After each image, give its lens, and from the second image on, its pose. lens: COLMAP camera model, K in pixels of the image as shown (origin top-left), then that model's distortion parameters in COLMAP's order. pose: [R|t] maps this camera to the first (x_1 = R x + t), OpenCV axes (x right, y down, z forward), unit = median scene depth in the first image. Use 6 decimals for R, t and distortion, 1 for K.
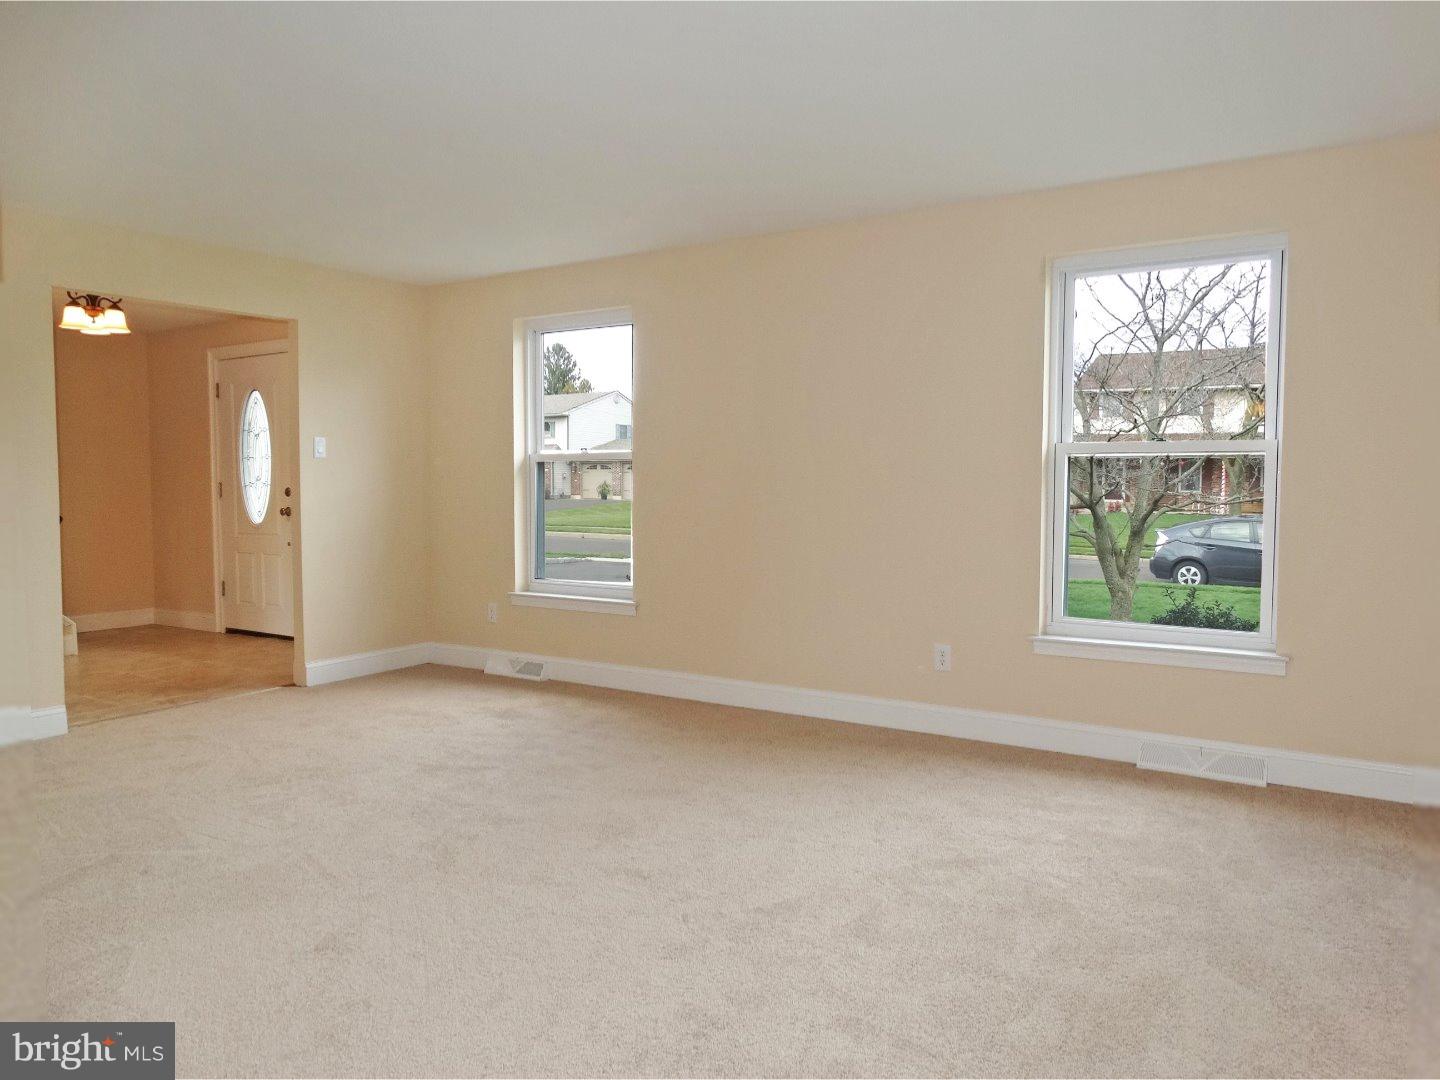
lens RADIAL K [[1024.0, 0, 720.0], [0, 1024.0, 540.0], [0, 0, 1]] dist [-0.005678, -0.001162]
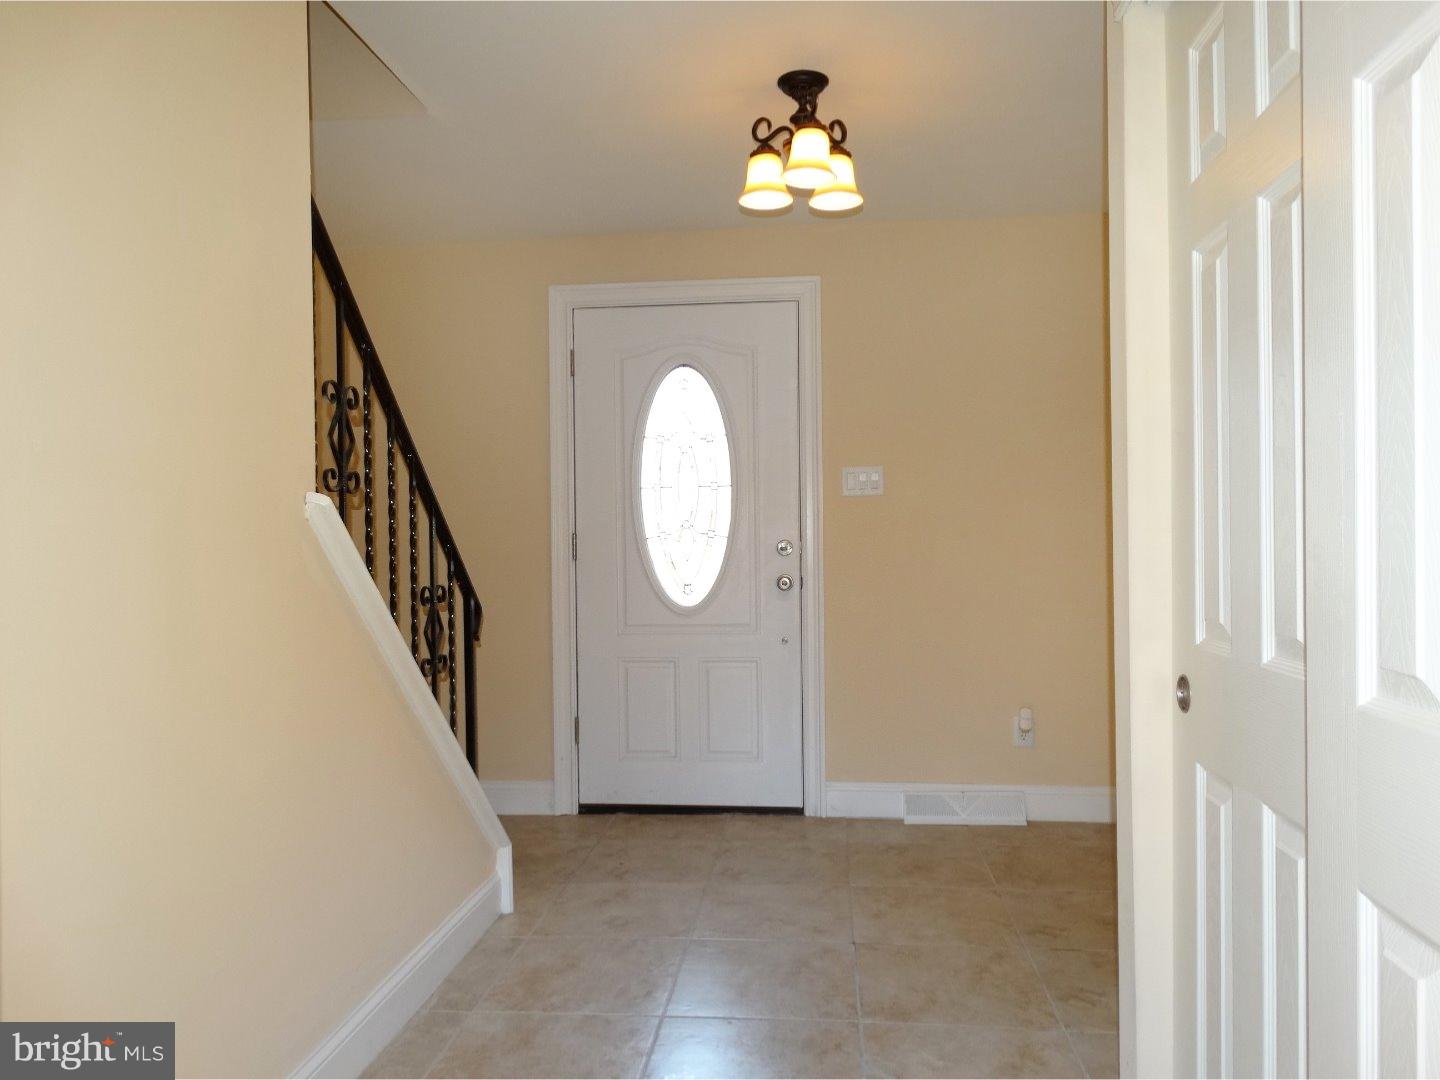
lens RADIAL K [[1024.0, 0, 720.0], [0, 1024.0, 540.0], [0, 0, 1]] dist [-0.005678, -0.001162]
pose [[0.889394, -0.004549, 0.457120, -0.664759], [0.034043, 0.997833, -0.056305, -0.019205], [-0.455873, 0.065640, 0.887621, 0.486358]]
